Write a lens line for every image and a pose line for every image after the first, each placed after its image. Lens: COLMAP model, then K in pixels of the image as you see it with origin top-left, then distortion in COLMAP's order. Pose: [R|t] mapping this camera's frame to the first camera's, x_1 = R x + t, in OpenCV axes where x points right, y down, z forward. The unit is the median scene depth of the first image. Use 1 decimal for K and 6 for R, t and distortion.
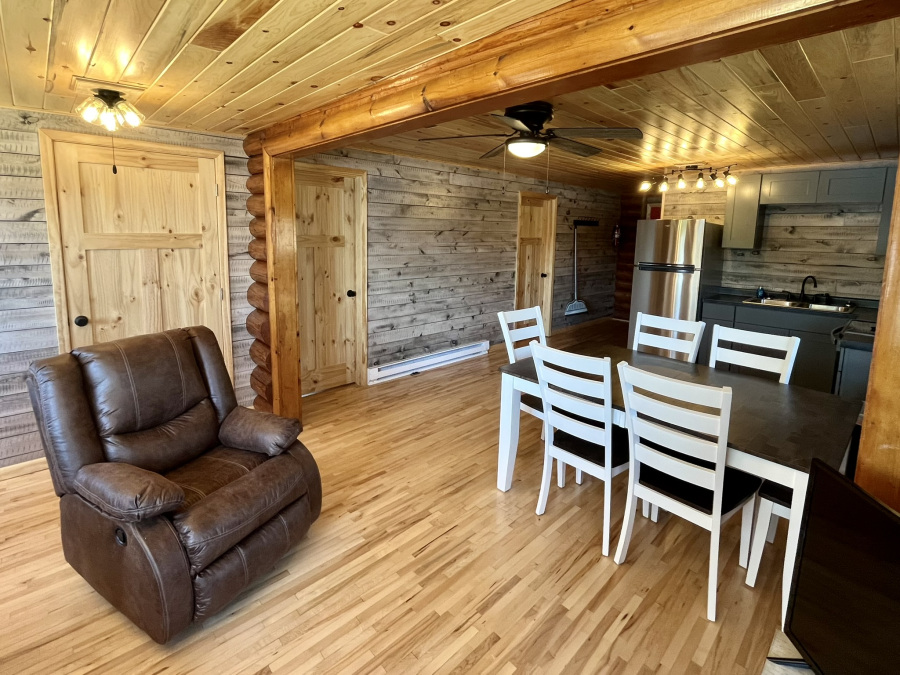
lens RADIAL K [[422.9, 0, 450.1], [0, 422.9, 337.7], [0, 0, 1]] dist [-0.001431, -0.000138]
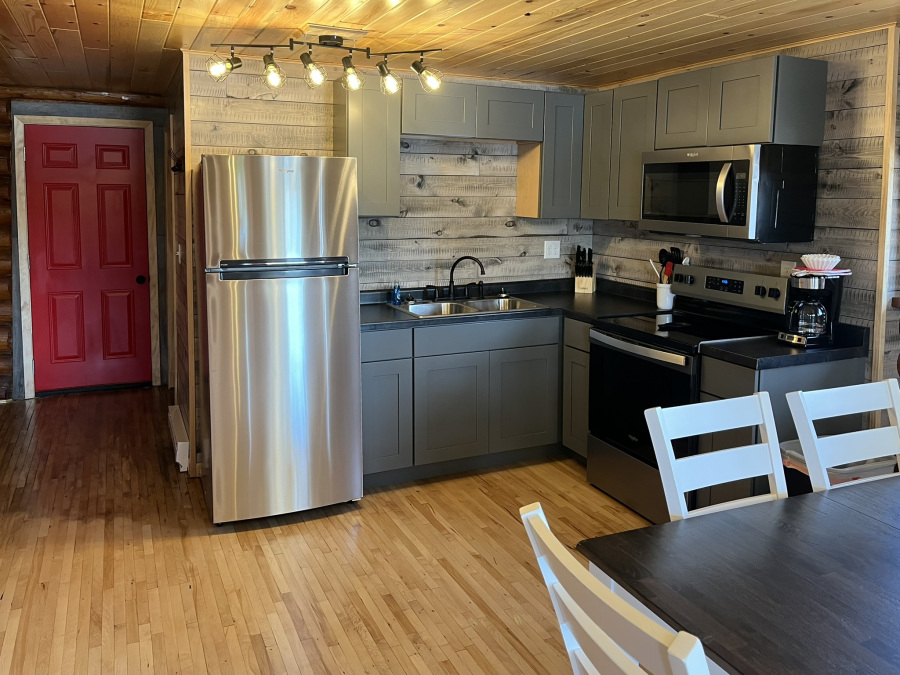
lens RADIAL K [[720.4, 0, 448.6], [0, 720.4, 336.0], [0, 0, 1]] dist [-0.011293, -0.001997]
pose [[0.332066, -0.198918, 0.922043, -0.129203], [0.225489, 0.965910, 0.127173, -0.167629], [-0.915907, 0.165681, 0.365600, 0.641205]]
